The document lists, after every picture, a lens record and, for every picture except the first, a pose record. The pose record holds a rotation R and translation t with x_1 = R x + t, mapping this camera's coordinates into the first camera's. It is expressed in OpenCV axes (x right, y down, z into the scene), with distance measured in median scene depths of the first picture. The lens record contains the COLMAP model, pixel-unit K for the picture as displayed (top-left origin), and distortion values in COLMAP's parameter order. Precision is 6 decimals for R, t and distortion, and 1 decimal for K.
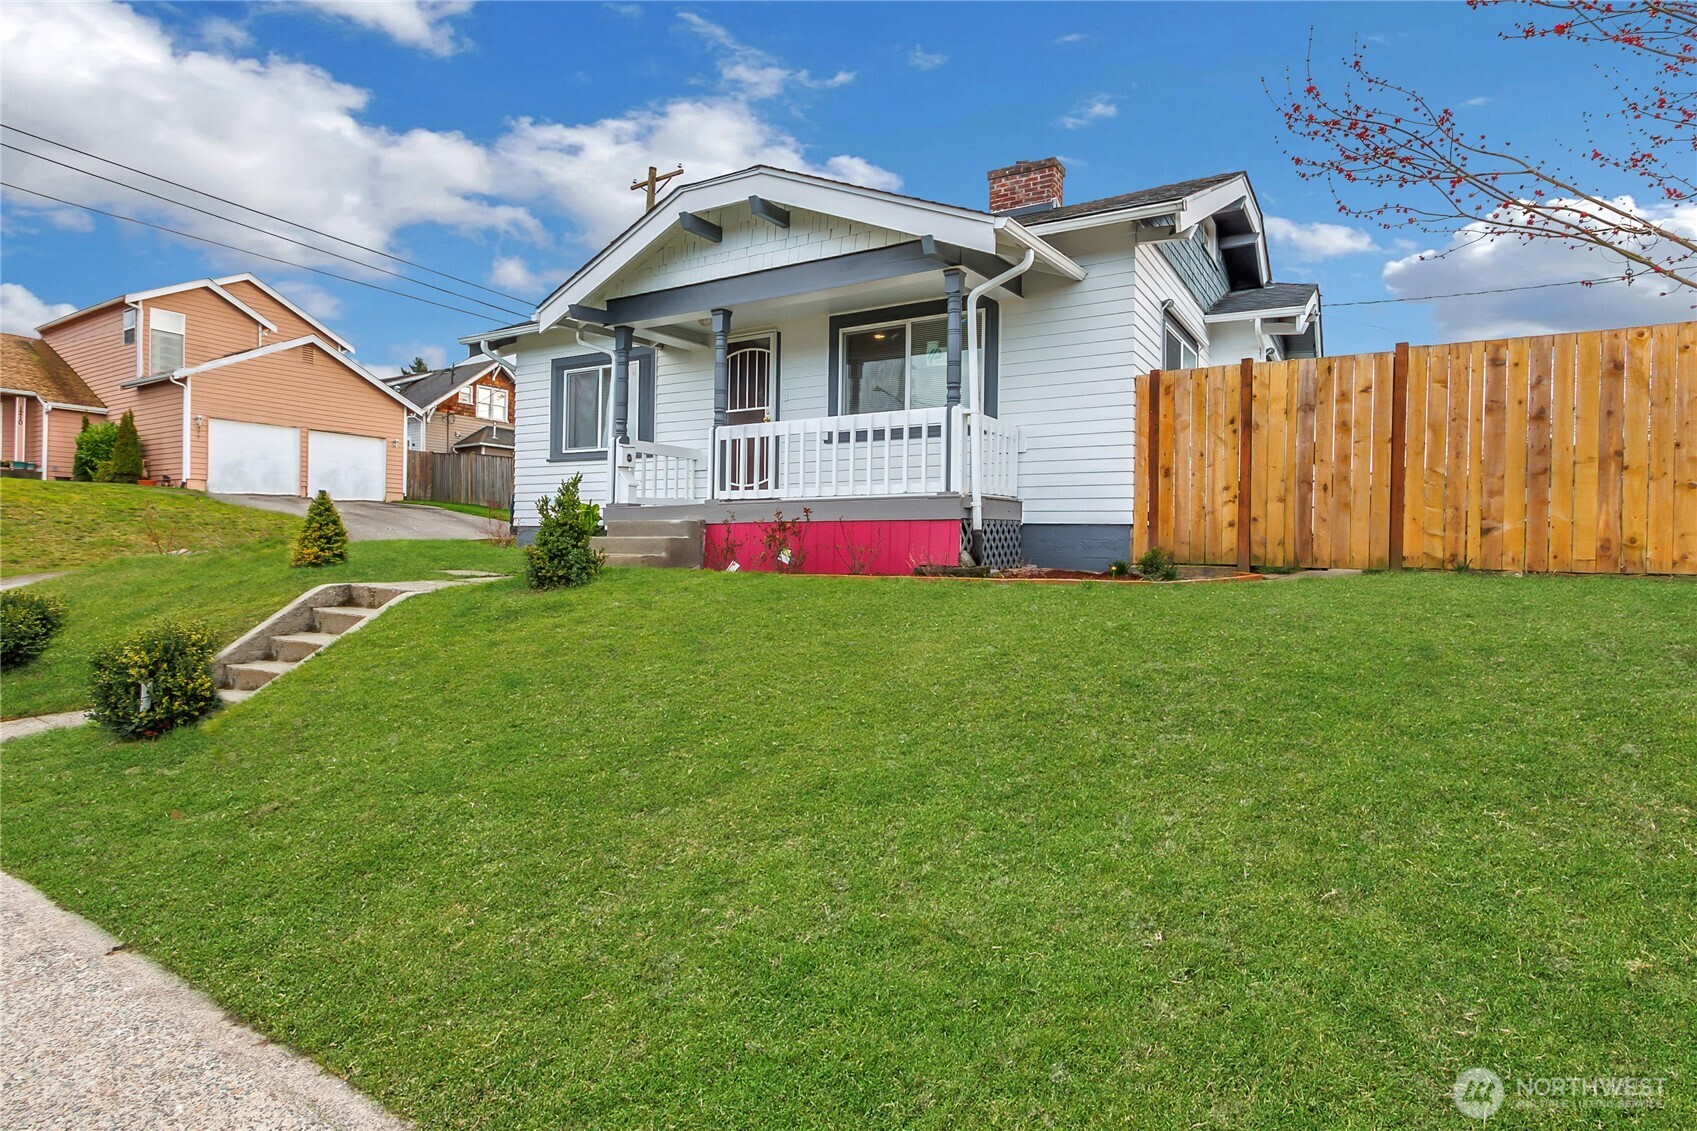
lens RADIAL K [[873.0, 0, 838.2], [0, 873.0, 553.2], [0, 0, 1]] dist [0.002338, -0.000400]
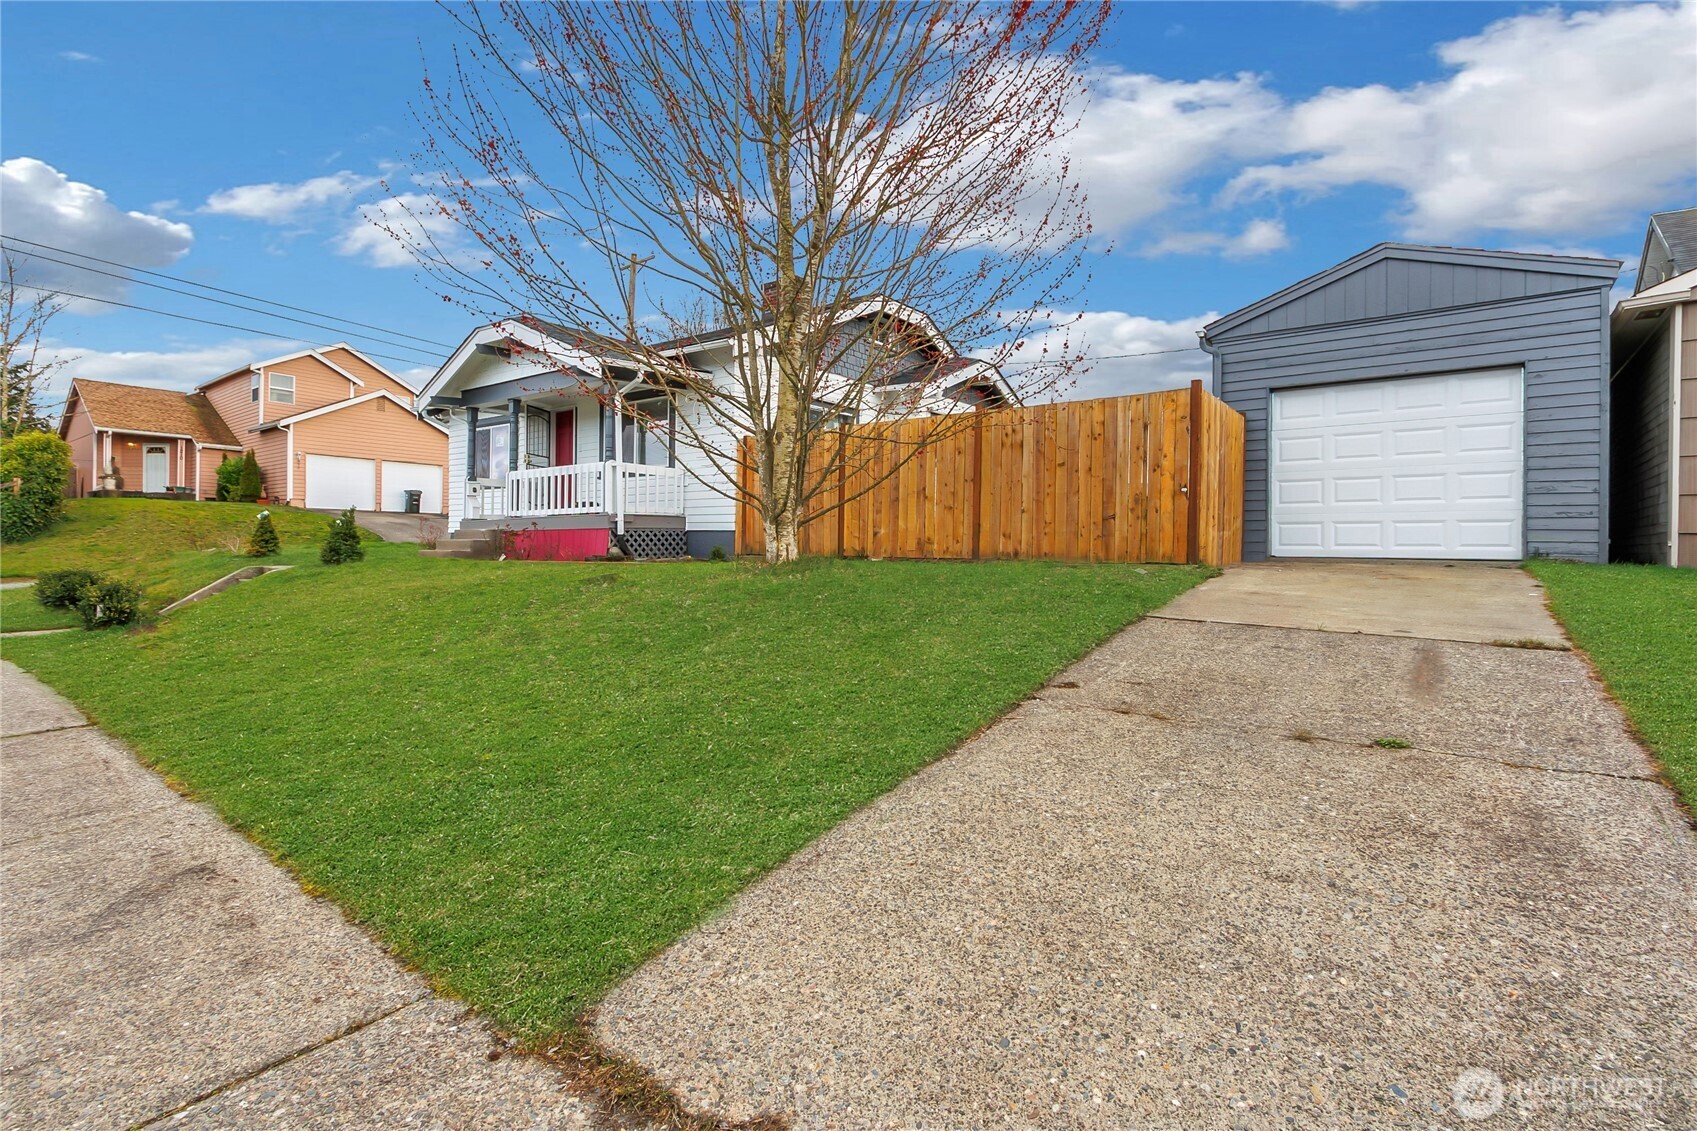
lens RADIAL K [[792.8, 0, 862.8], [0, 792.8, 557.8], [0, 0, 1]] dist [-0.003007, 0.000256]
pose [[0.996782, -0.002537, -0.080119, 0.601668], [0.002937, 0.999984, 0.004876, 0.009863], [0.080105, -0.005095, 0.996773, -0.397198]]
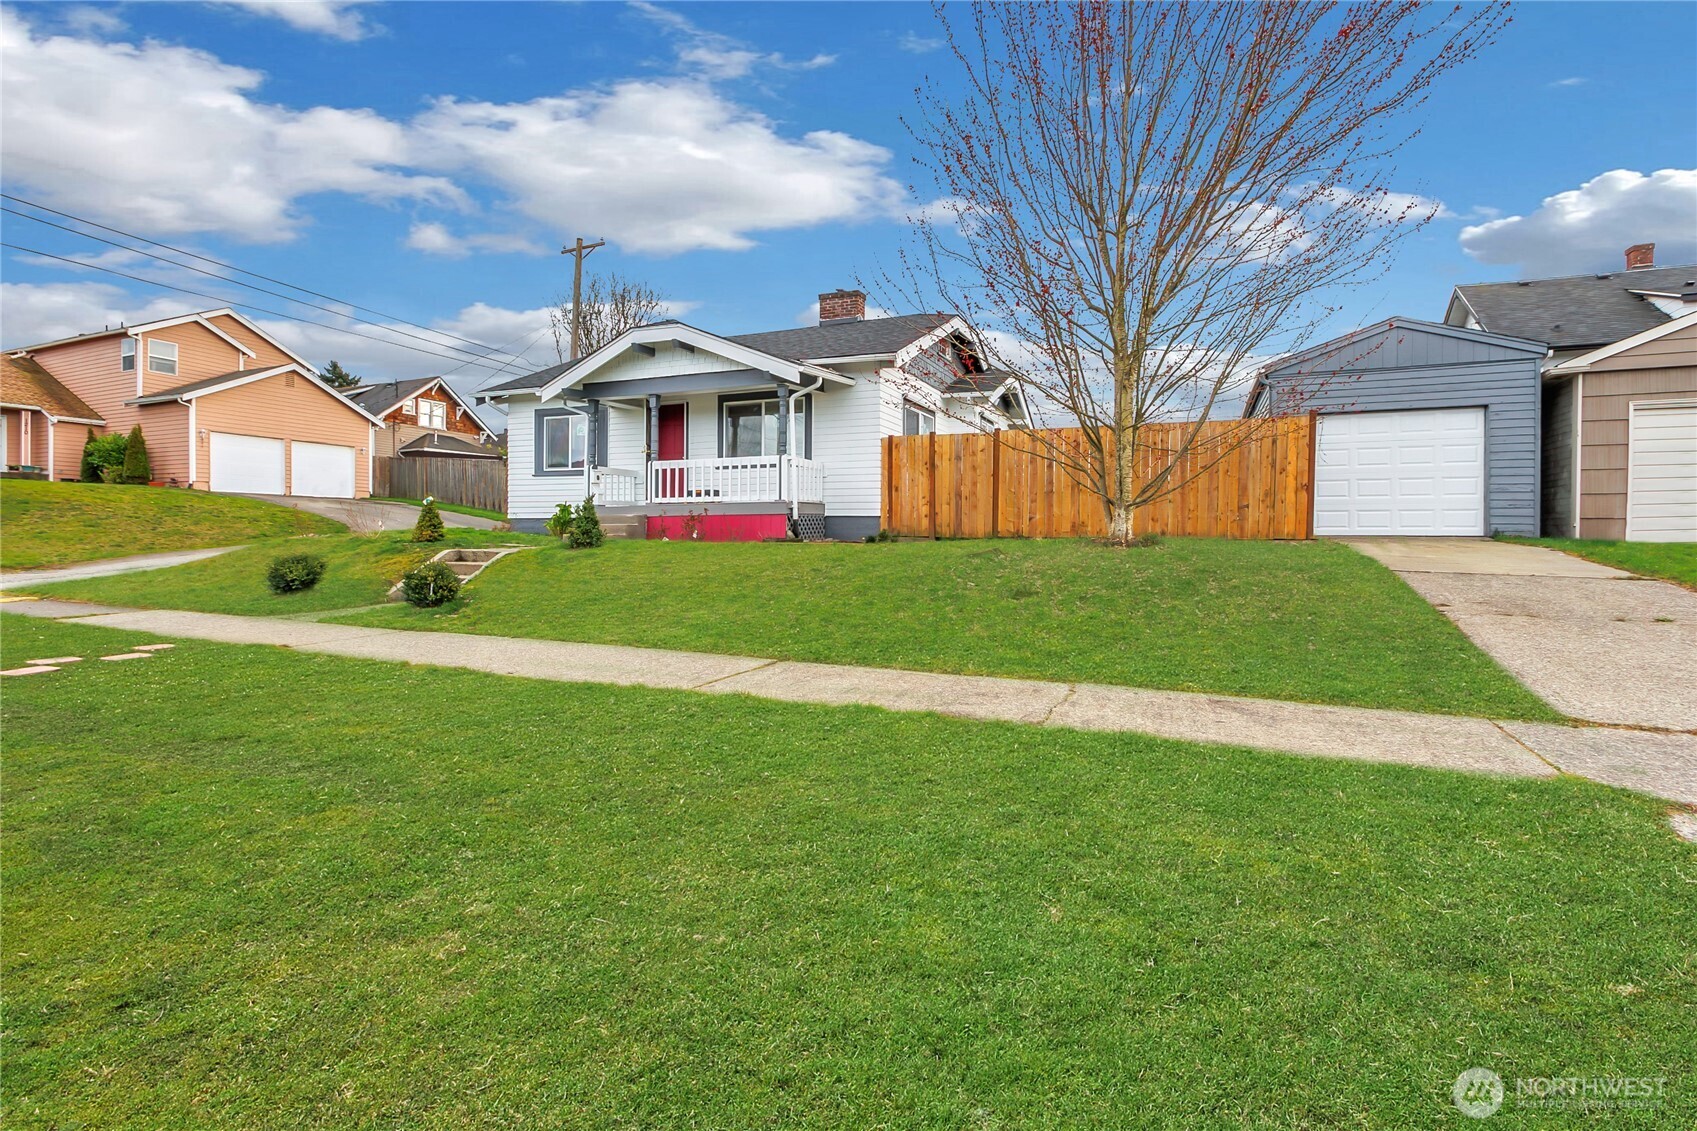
lens RADIAL K [[792.8, 0, 858.9], [0, 792.8, 542.7], [0, 0, 1]] dist [-0.003007, 0.000256]
pose [[0.987818, -0.009396, 0.155327, 0.019691], [0.009003, 0.999954, 0.003233, 0.016197], [-0.155350, -0.001796, 0.987858, -0.604458]]
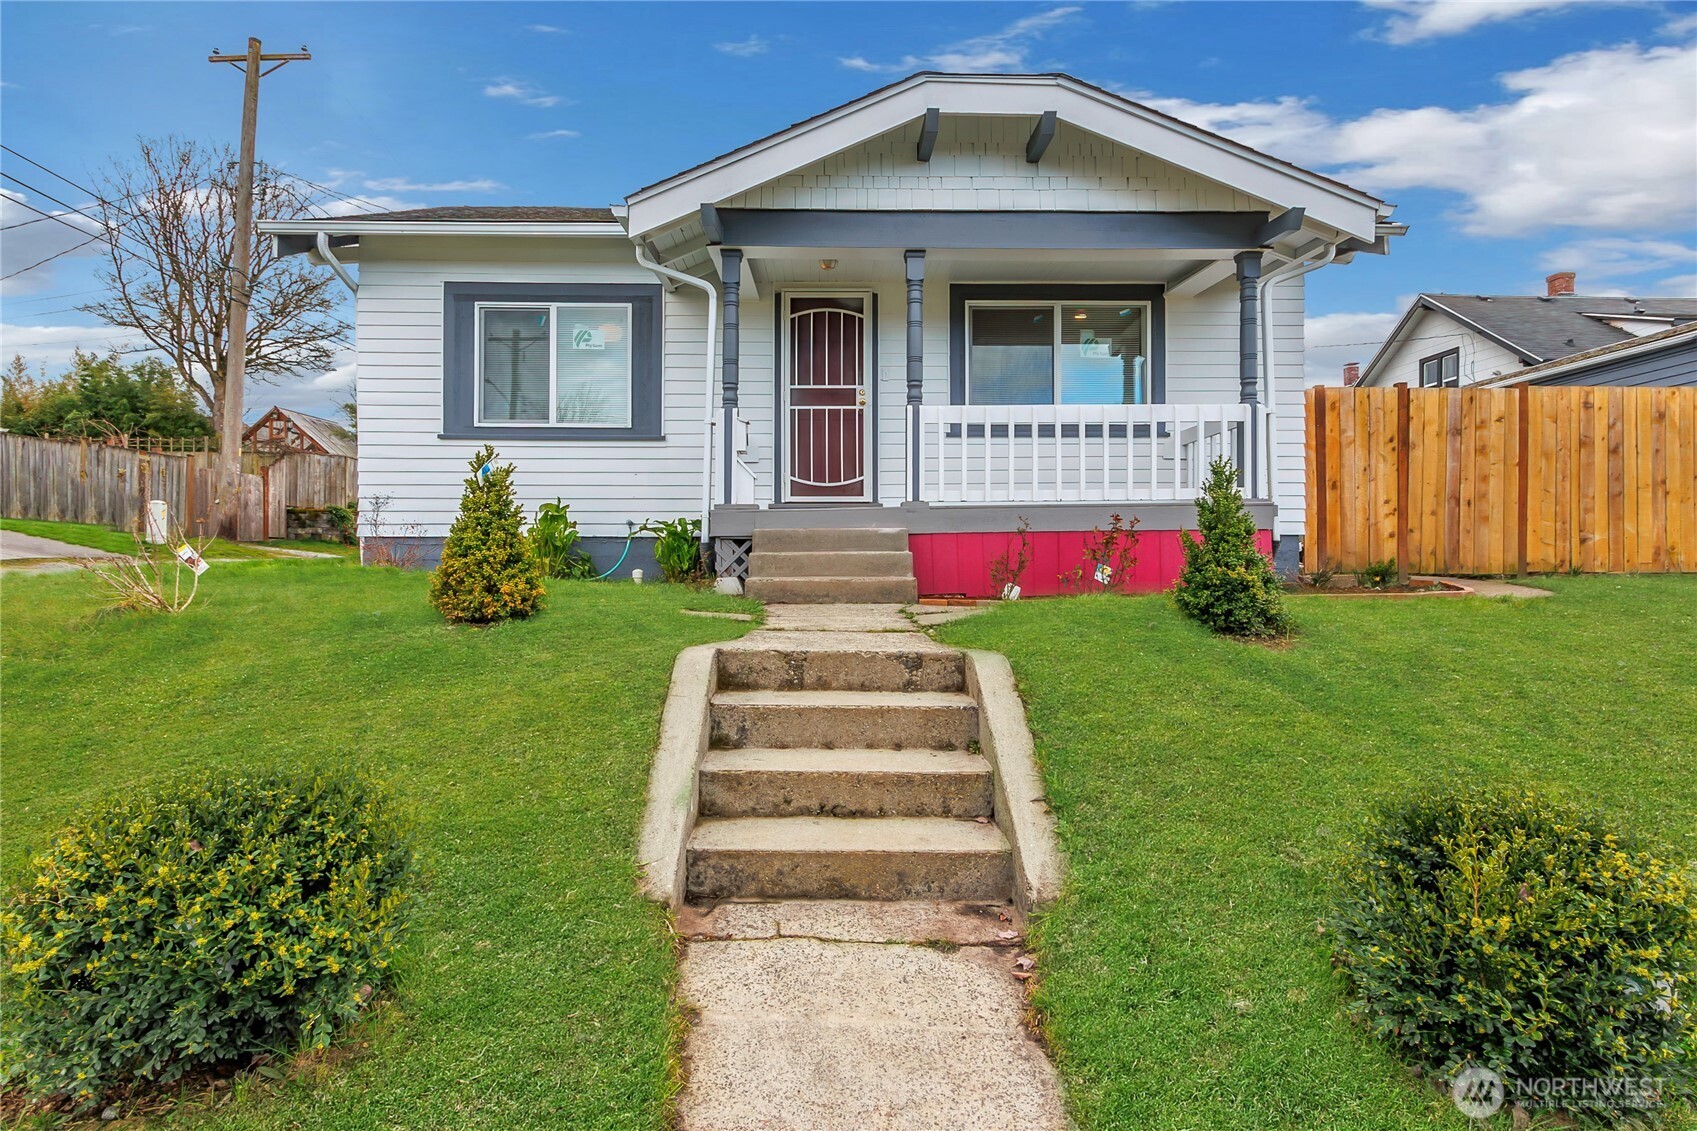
lens RADIAL K [[873.0, 0, 849.7], [0, 873.0, 558.1], [0, 0, 1]] dist [0.002338, -0.000400]
pose [[0.836044, -0.012675, 0.548517, -0.574306], [0.017544, 0.999839, -0.003636, -0.010660], [-0.548383, 0.012663, 0.836132, 0.383474]]
